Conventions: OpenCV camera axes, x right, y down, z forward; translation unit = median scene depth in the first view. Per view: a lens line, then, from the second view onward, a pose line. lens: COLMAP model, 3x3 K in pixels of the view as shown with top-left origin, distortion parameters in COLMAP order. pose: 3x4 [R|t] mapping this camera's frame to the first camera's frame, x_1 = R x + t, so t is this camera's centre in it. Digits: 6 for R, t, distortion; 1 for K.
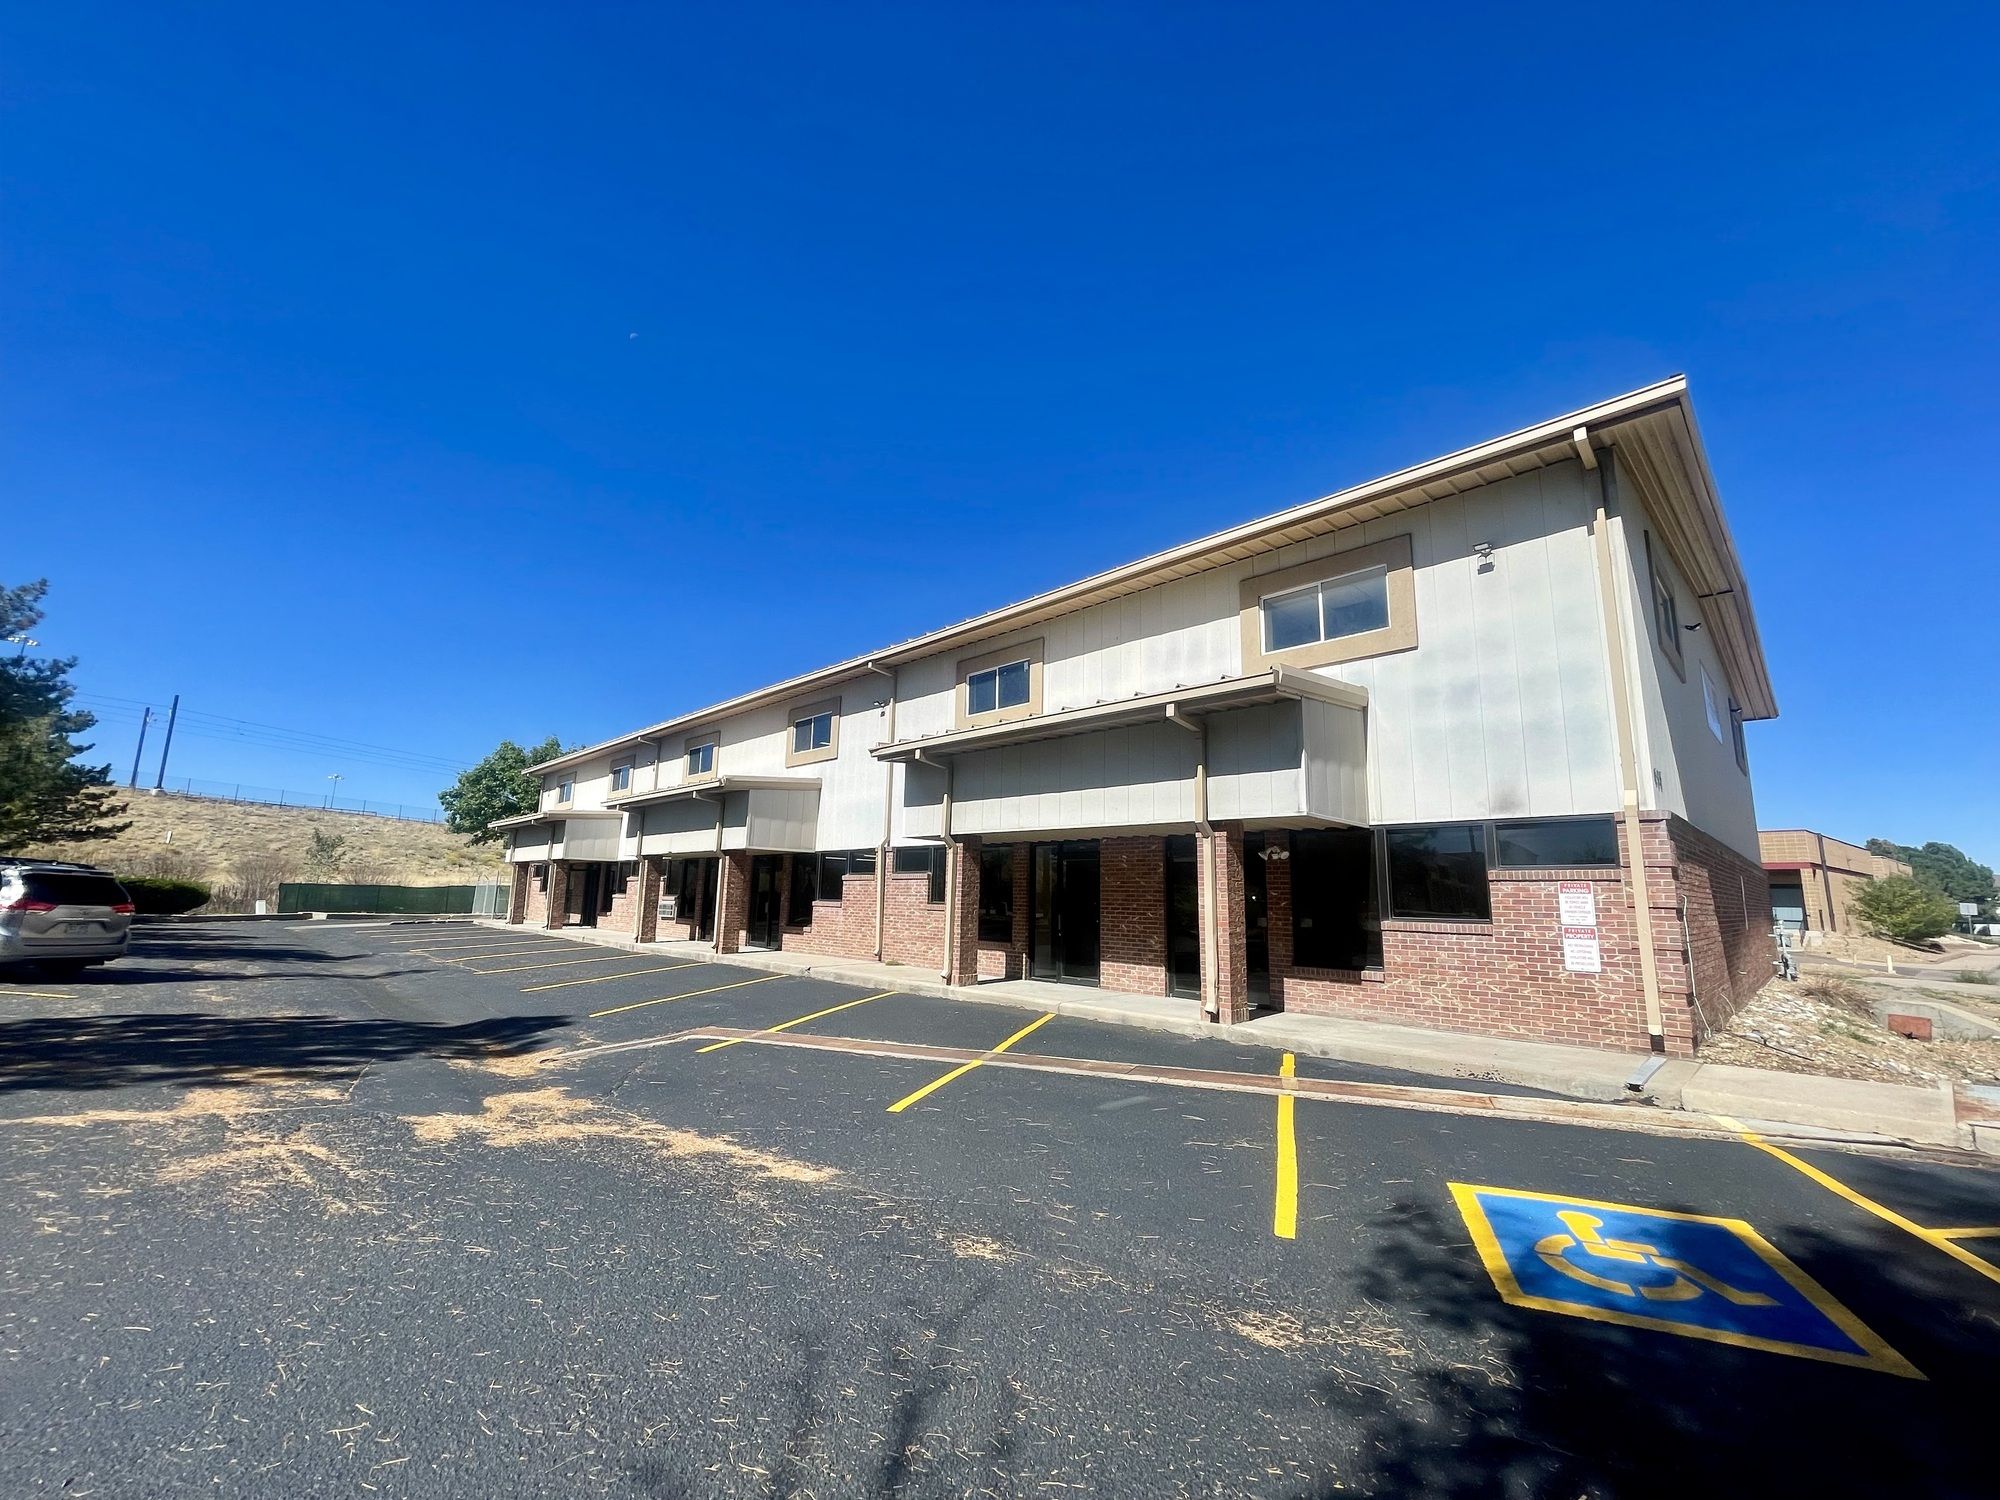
lens RADIAL K [[808.9, 0, 1005.8], [0, 808.9, 752.2], [0, 0, 1]] dist [-0.006905, -0.001031]
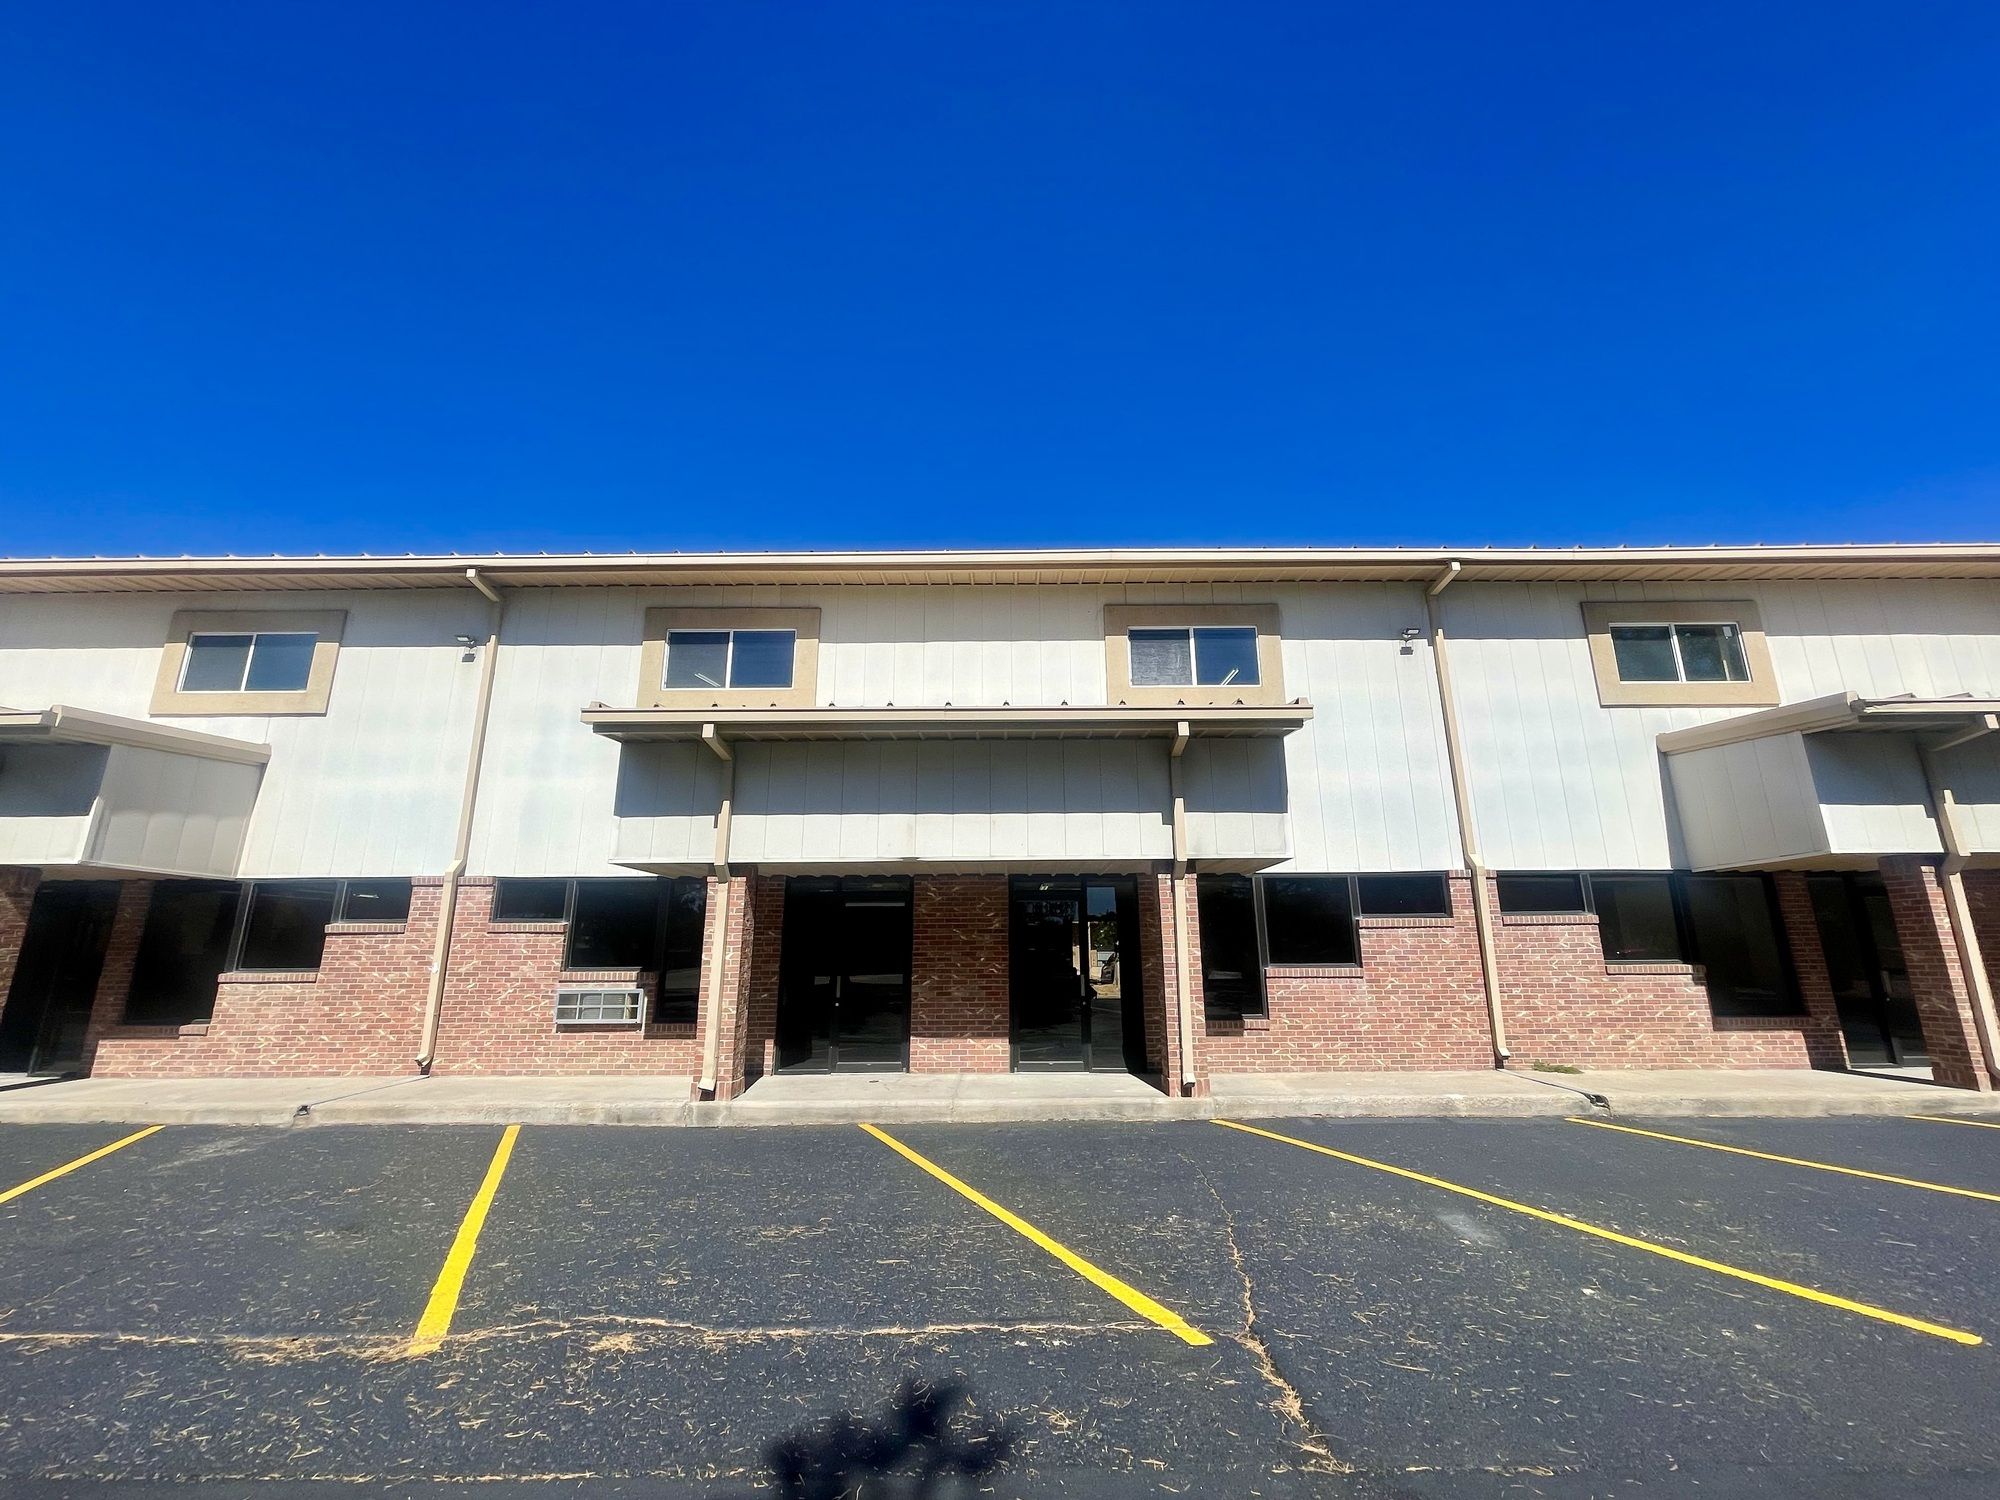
lens RADIAL K [[808.9, 0, 1006.2], [0, 808.9, 750.5], [0, 0, 1]] dist [-0.006905, -0.001031]
pose [[0.701842, 0.149628, 0.696440, -0.346246], [-0.104996, 0.988741, -0.106617, 0.054995], [-0.704552, 0.001705, 0.709650, 0.348088]]
